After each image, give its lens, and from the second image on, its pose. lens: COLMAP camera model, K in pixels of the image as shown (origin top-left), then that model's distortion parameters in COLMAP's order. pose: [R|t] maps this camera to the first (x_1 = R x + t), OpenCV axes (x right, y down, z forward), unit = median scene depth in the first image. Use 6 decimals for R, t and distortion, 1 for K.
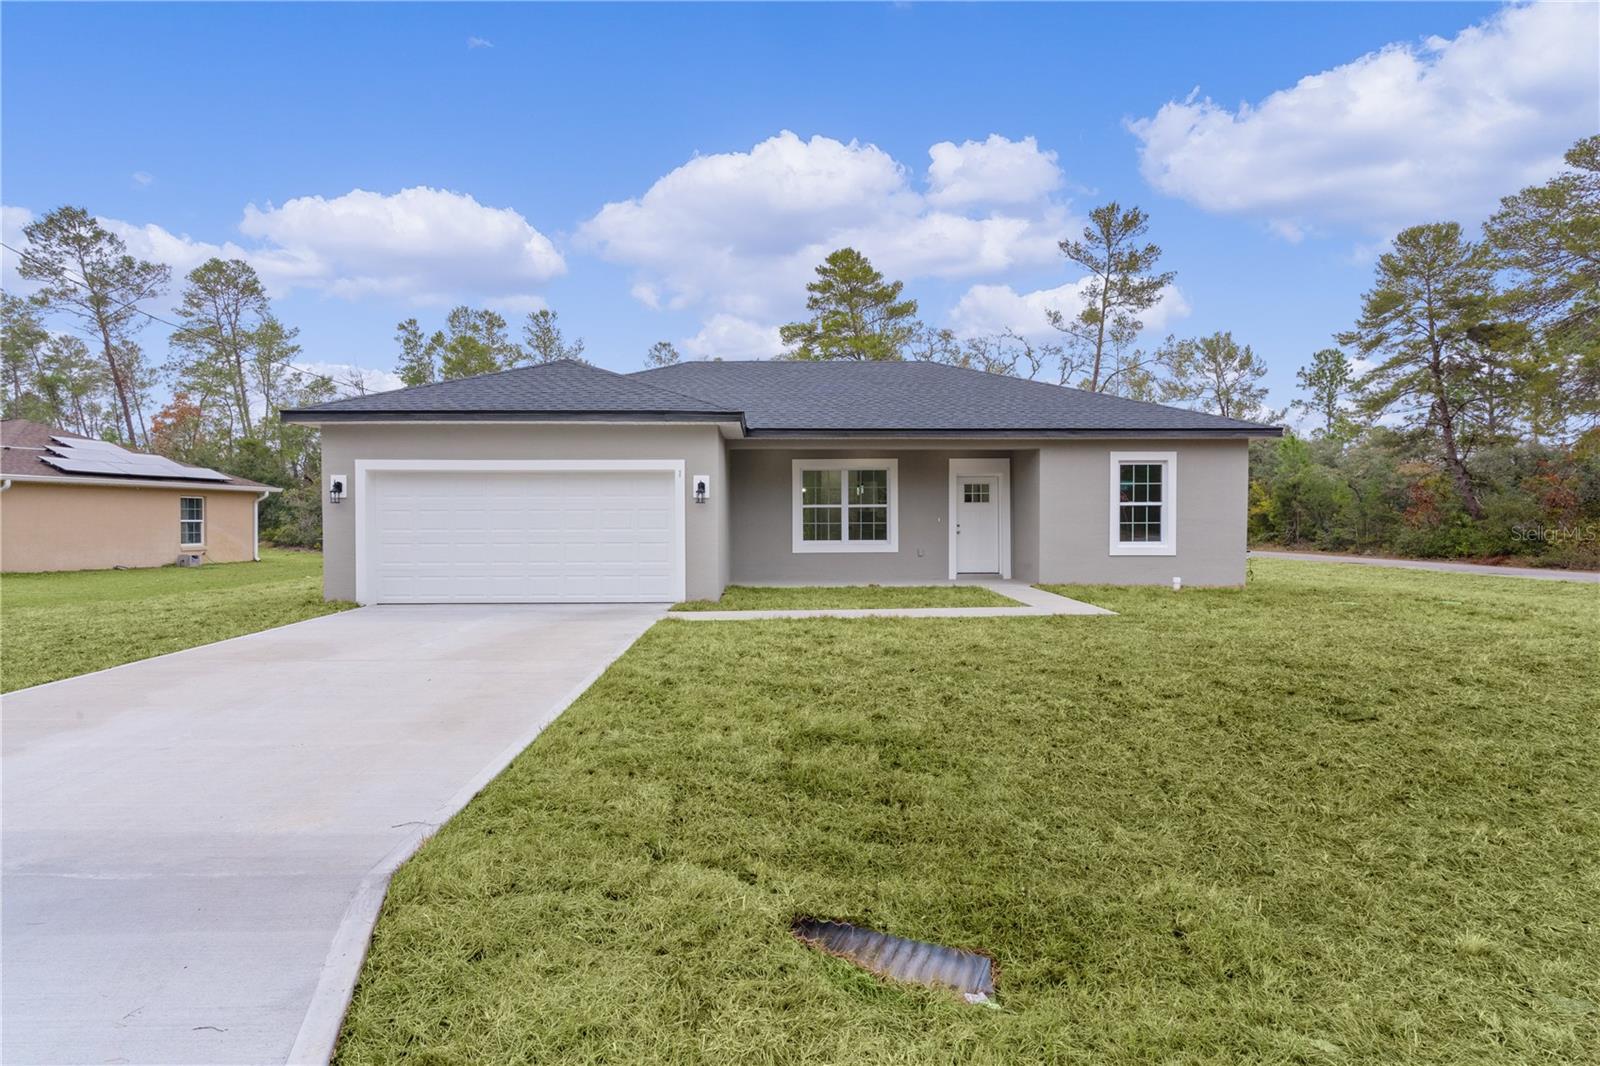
lens RADIAL K [[823.3, 0, 778.2], [0, 823.3, 531.7], [0, 0, 1]] dist [-0.004002, 0.003171]
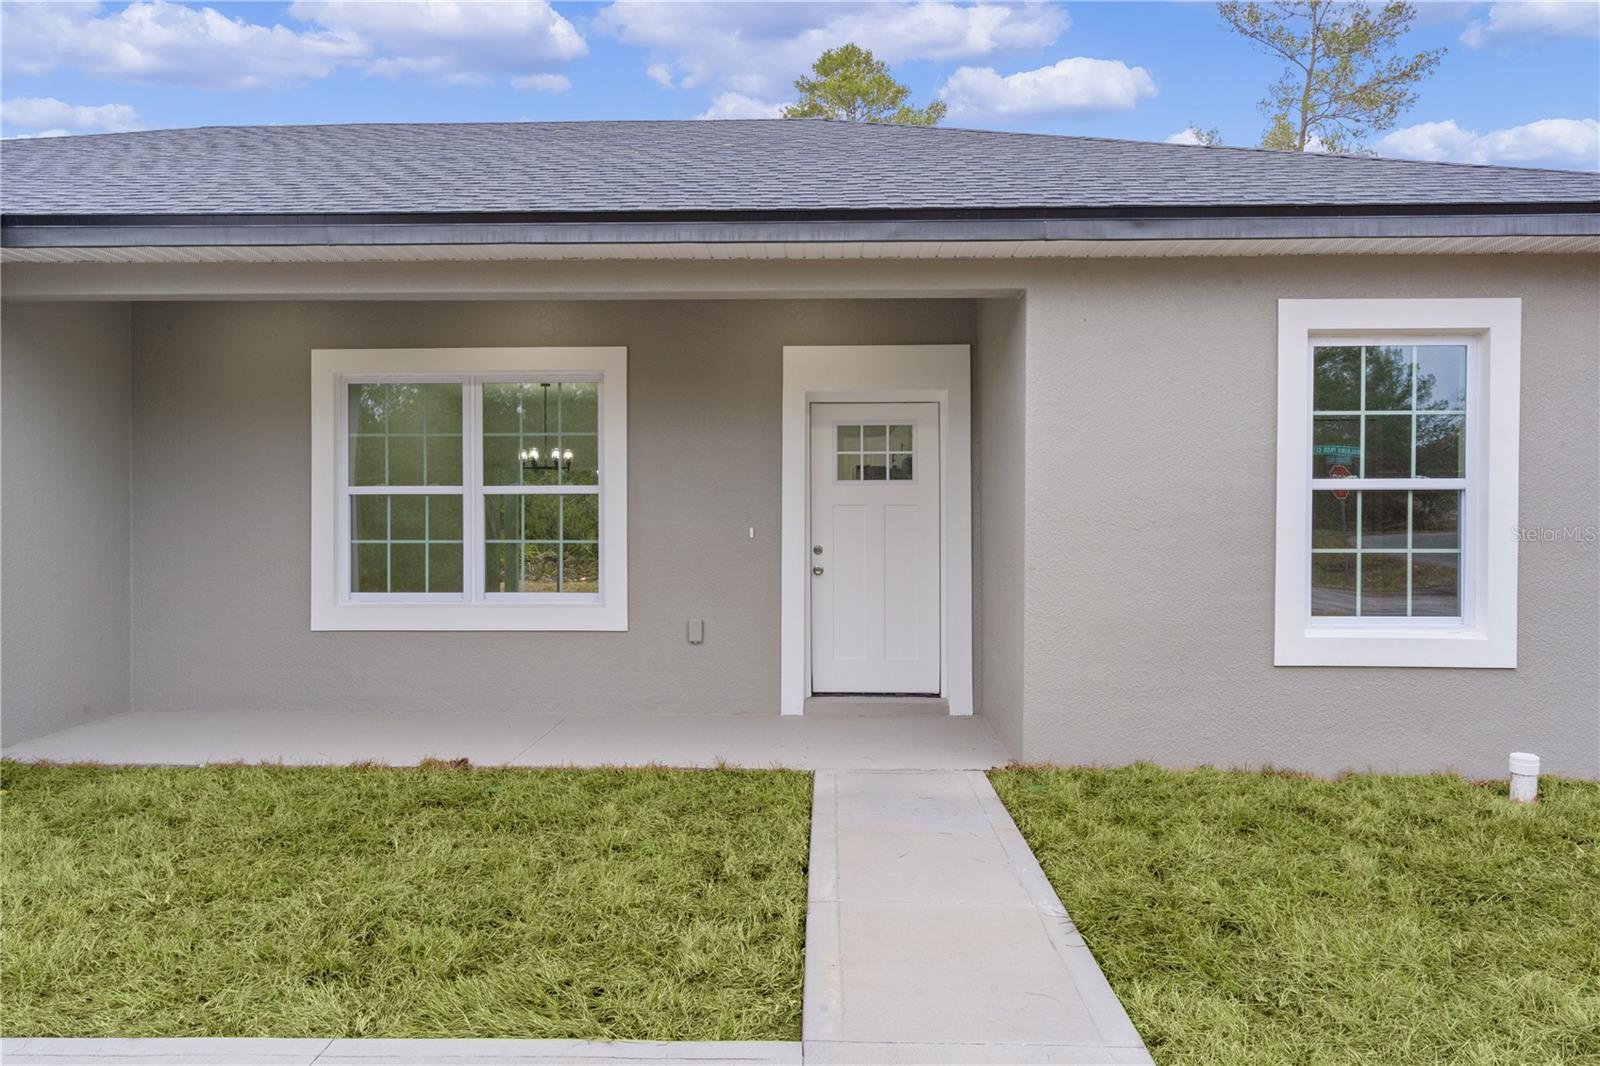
lens RADIAL K [[1198.9, 0, 770.5], [0, 1198.9, 522.5], [0, 0, 1]] dist [0.005898, -0.002584]
pose [[0.998796, 0.004526, -0.048845, 0.247134], [-0.004974, 0.999947, -0.009042, -0.015507], [0.048802, 0.009274, 0.998765, 0.573238]]
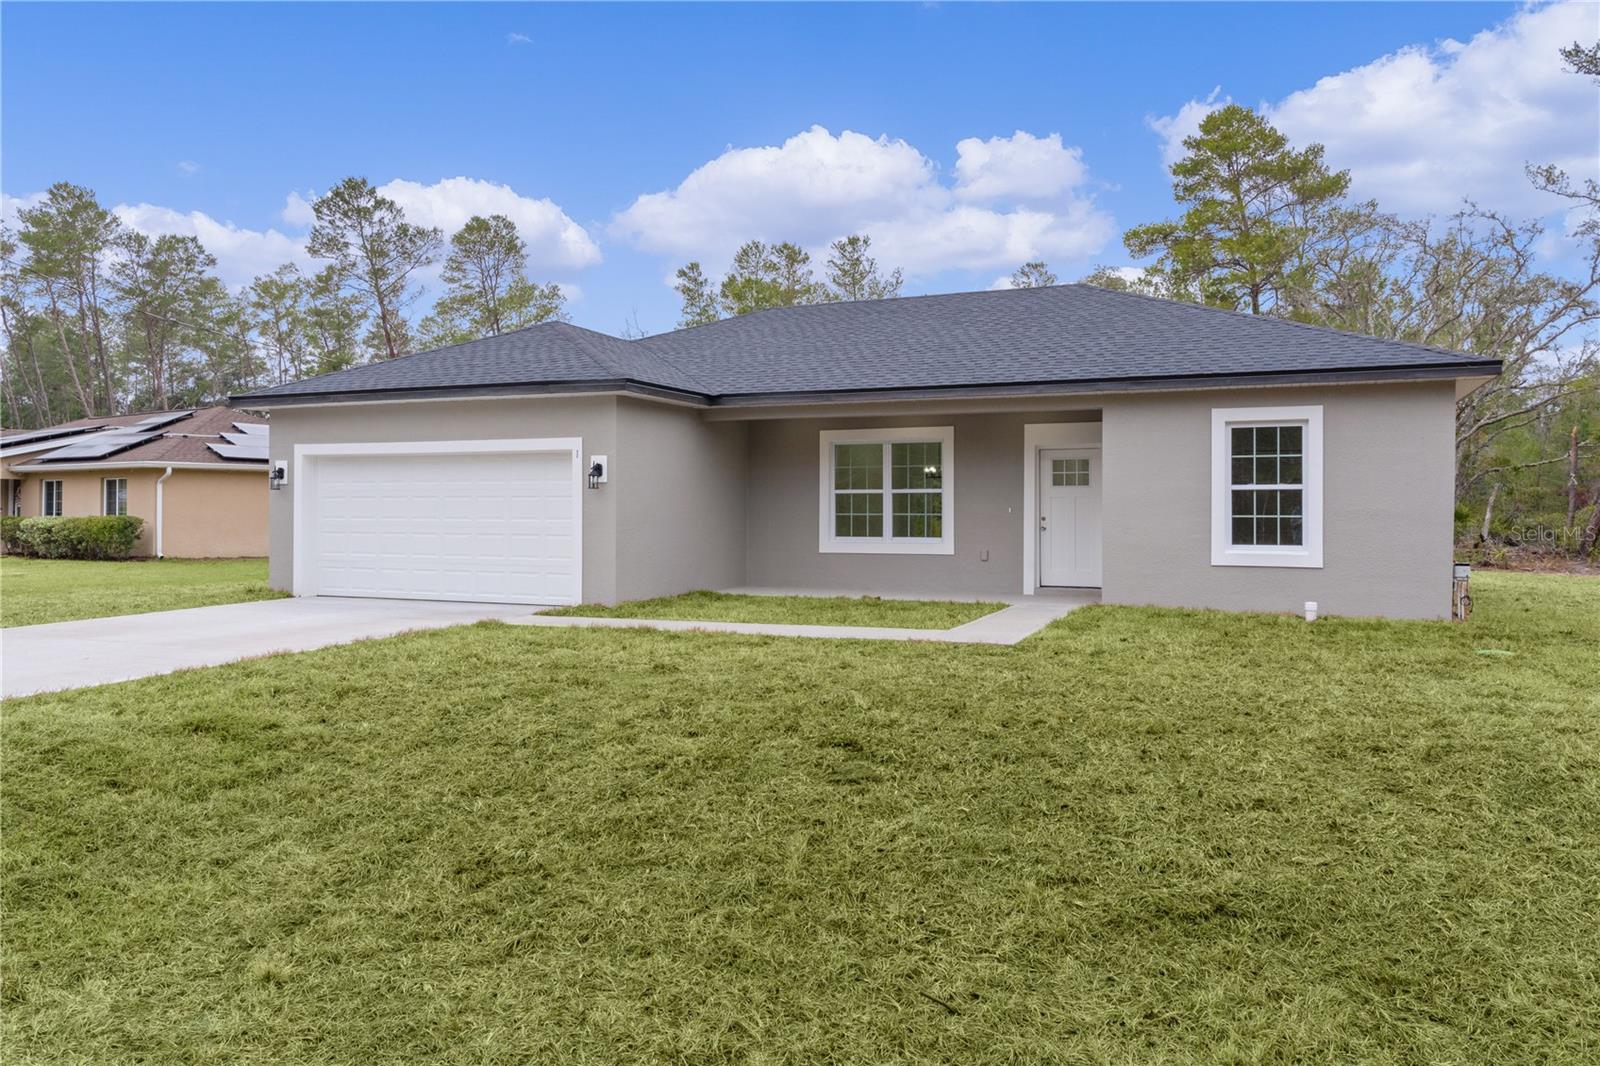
lens RADIAL K [[1144.6, 0, 772.1], [0, 1144.6, 504.0], [0, 0, 1]] dist [0.007682, -0.003229]
pose [[0.909227, 0.002779, -0.416292, 0.460915], [-0.010905, 0.999794, -0.017144, -0.000633], [0.416158, 0.020128, 0.909069, 0.011240]]
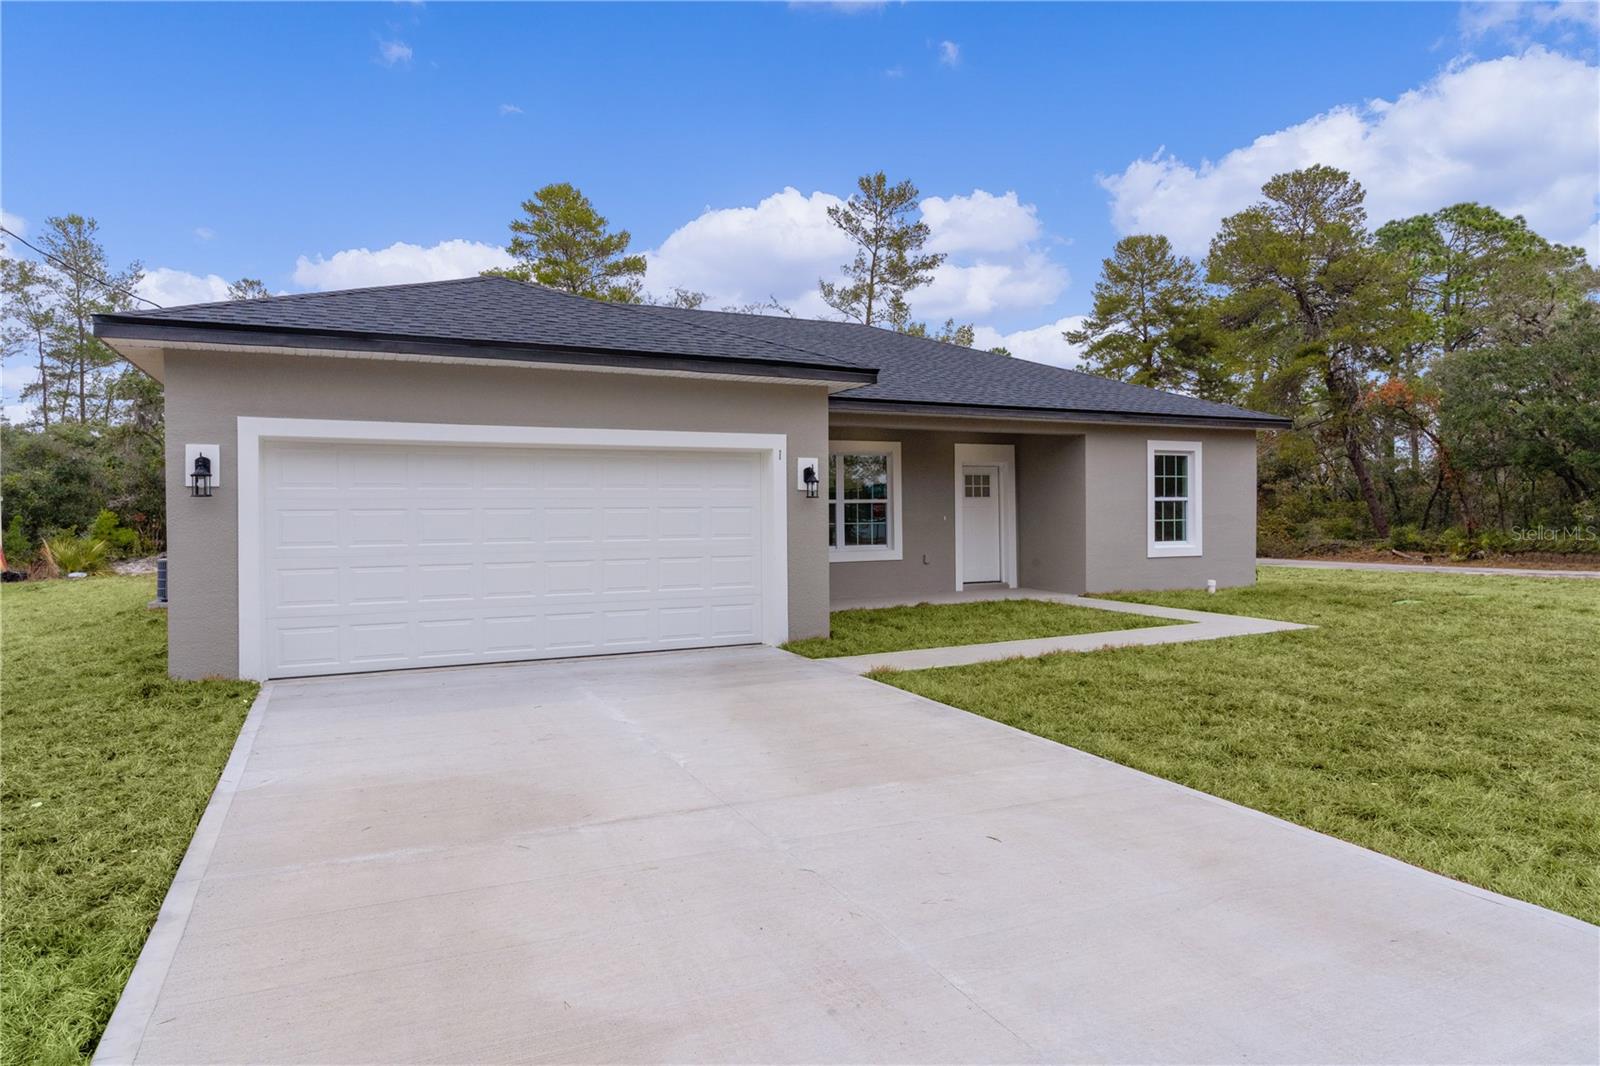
lens RADIAL K [[948.2, 0, 779.2], [0, 948.2, 508.8], [0, 0, 1]] dist [-0.004777, 0.002010]
pose [[0.911774, -0.003482, 0.410678, -0.370033], [0.012784, 0.999720, -0.019905, -0.008021], [-0.410494, 0.023399, 0.911563, 0.233732]]
